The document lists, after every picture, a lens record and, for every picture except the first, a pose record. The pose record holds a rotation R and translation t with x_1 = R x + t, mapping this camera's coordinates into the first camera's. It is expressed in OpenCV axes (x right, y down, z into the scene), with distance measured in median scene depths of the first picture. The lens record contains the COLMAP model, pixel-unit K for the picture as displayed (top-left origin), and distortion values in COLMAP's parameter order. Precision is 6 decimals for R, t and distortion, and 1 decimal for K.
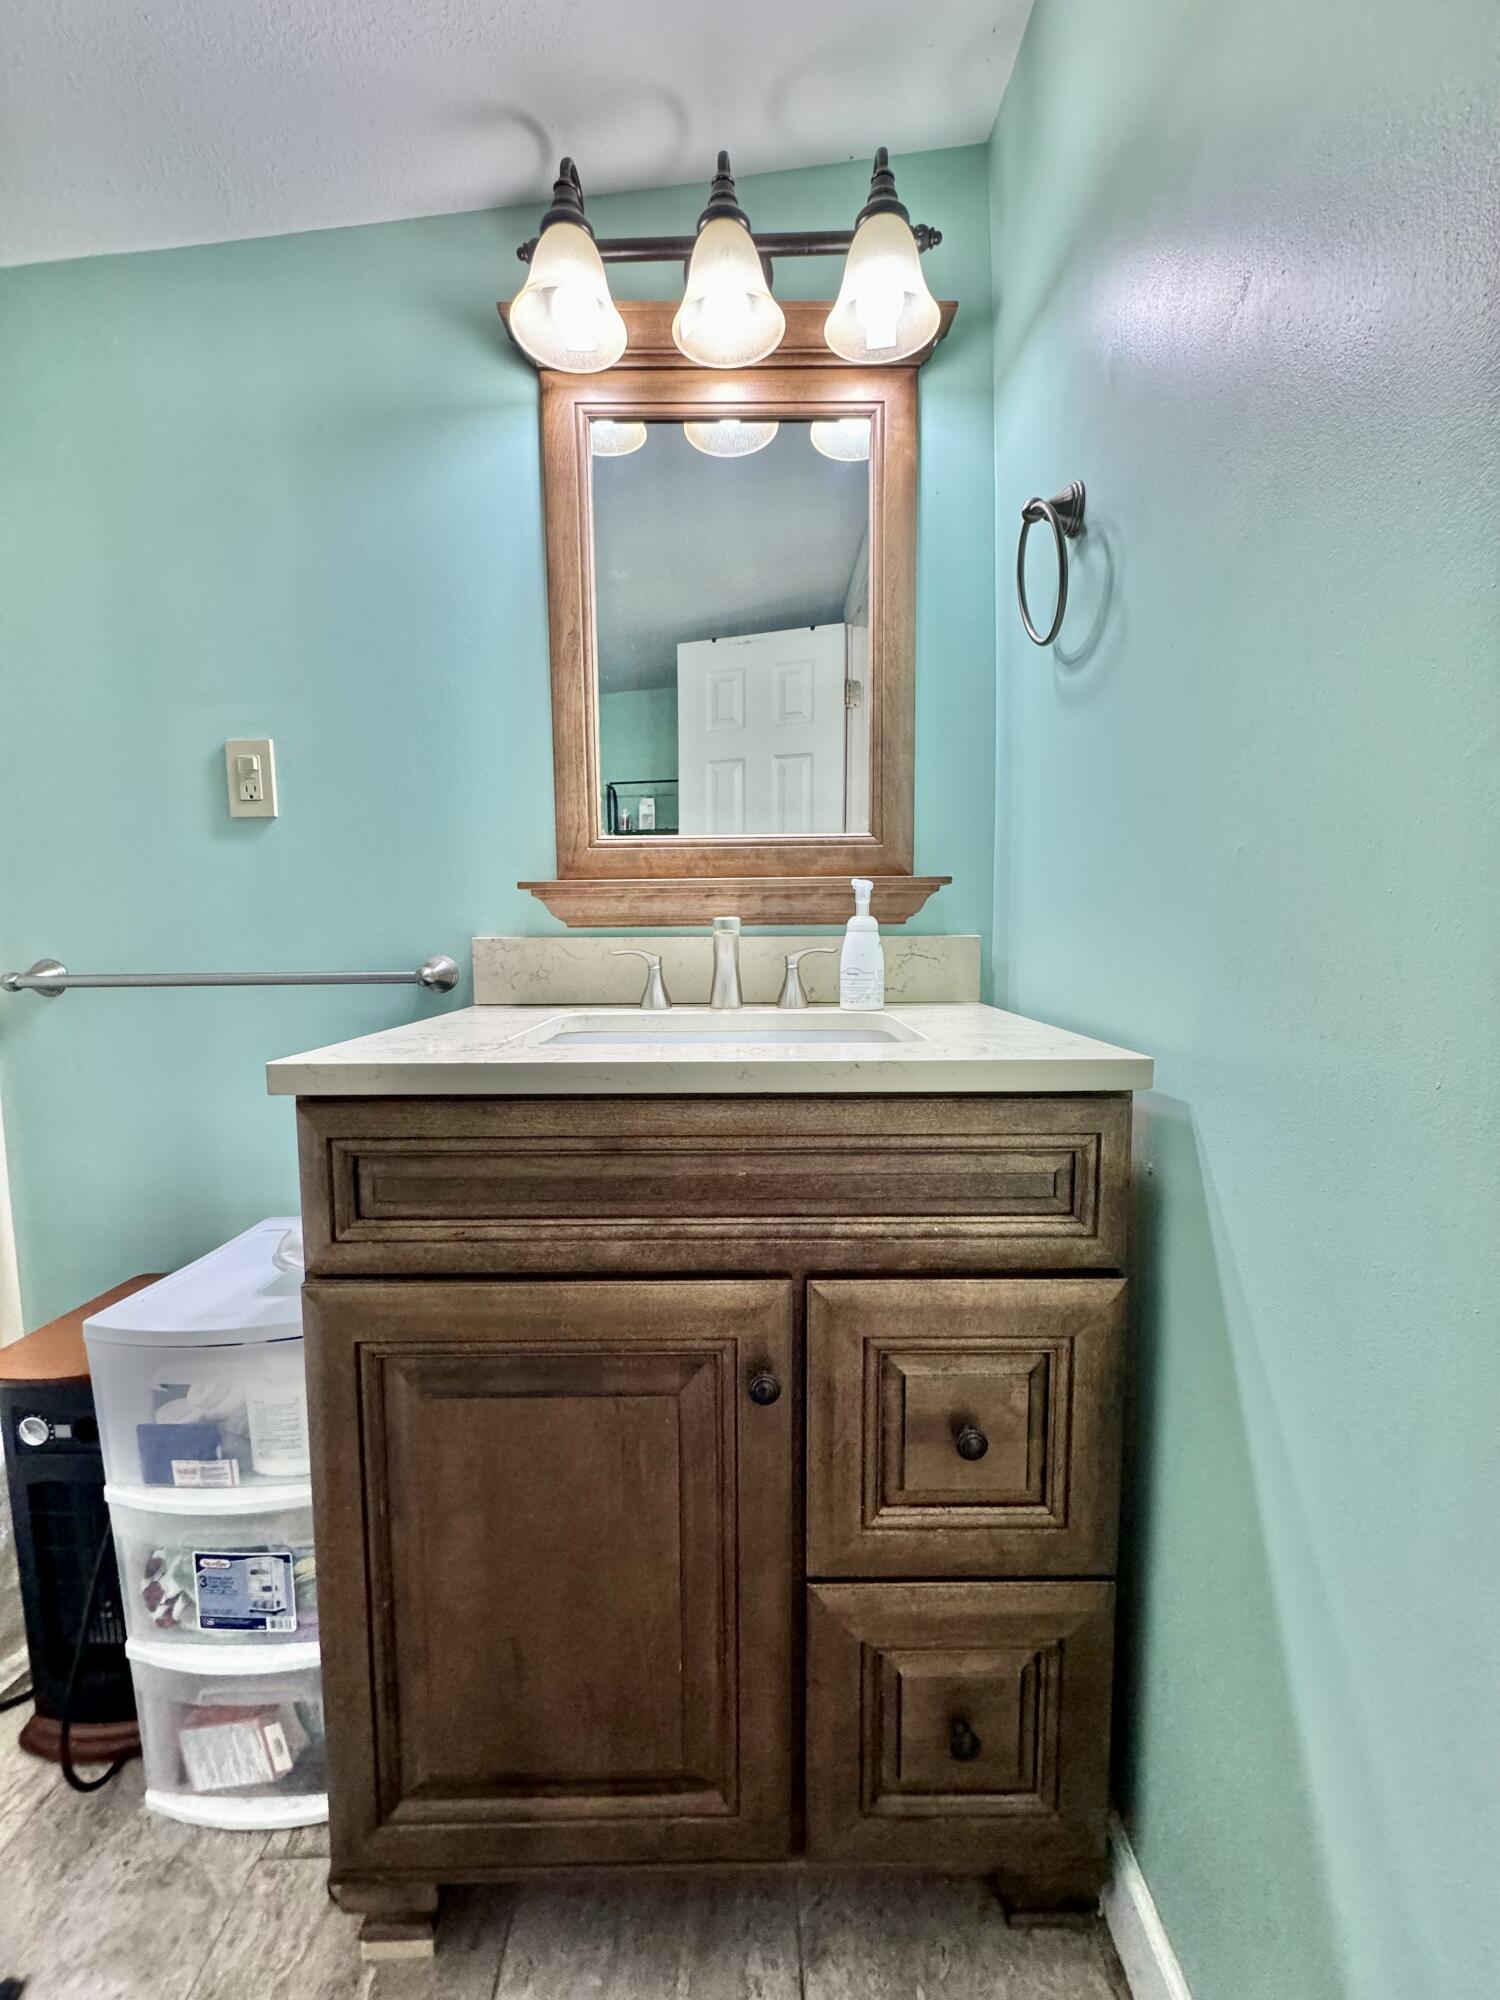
lens RADIAL K [[796.5, 0, 758.3], [0, 796.5, 1002.6], [0, 0, 1]] dist [-0.003456, 0.000949]
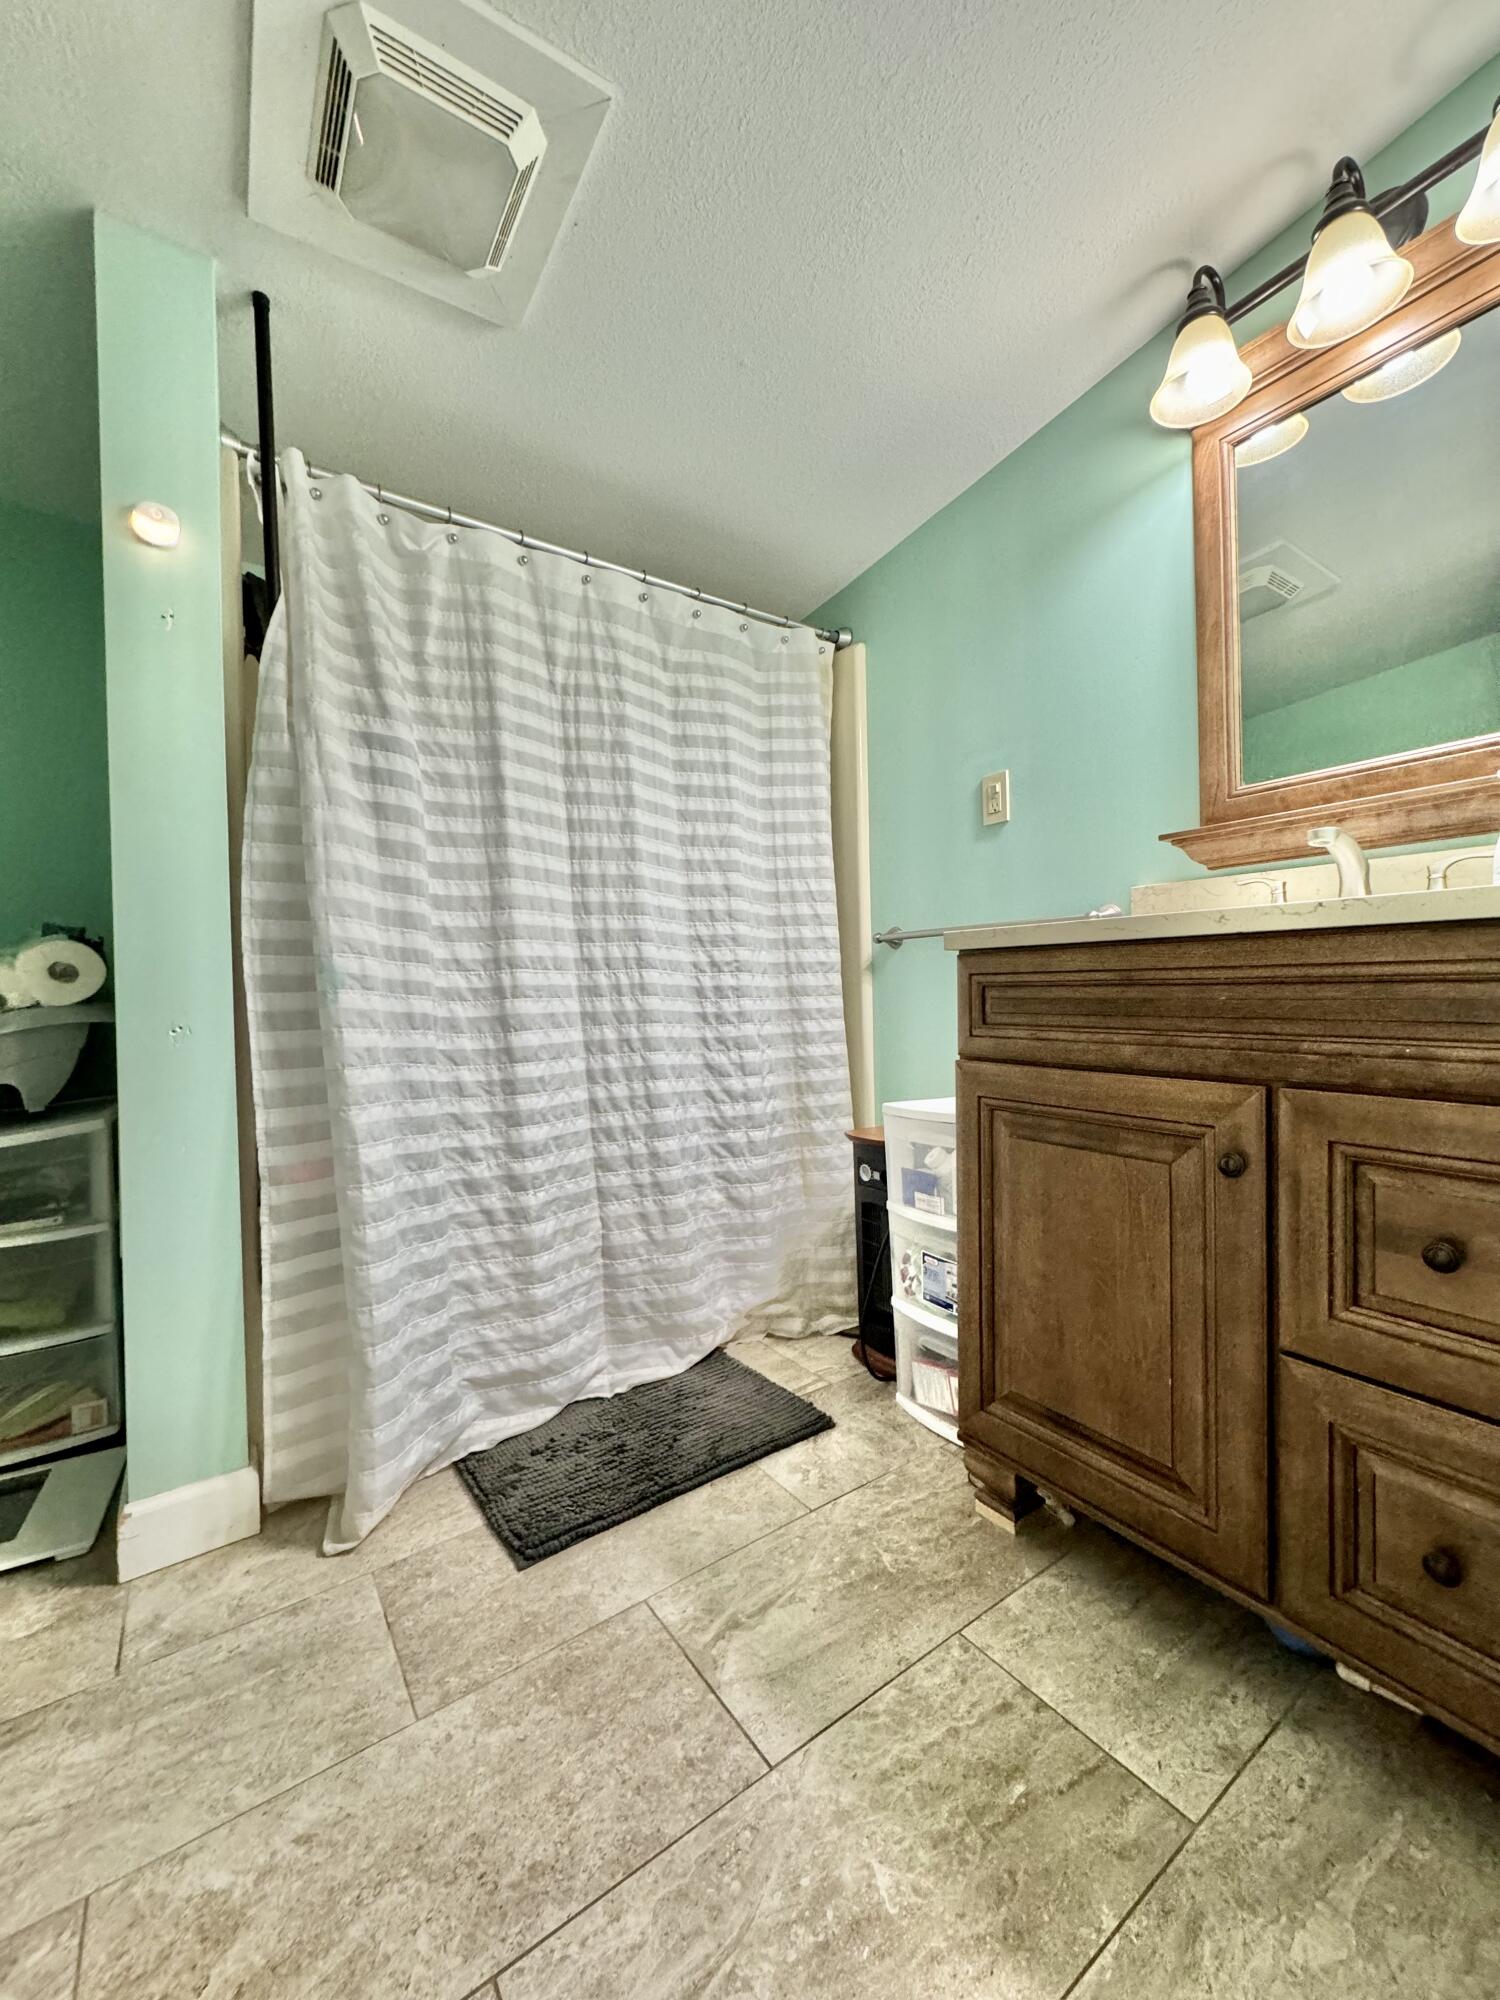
lens RADIAL K [[796.5, 0, 751.5], [0, 796.5, 1001.0], [0, 0, 1]] dist [-0.003456, 0.000949]
pose [[0.557737, 0.008190, -0.829977, 0.603564], [-0.059545, 0.997770, -0.030168, 0.292233], [0.827879, 0.066247, 0.556981, -0.343315]]
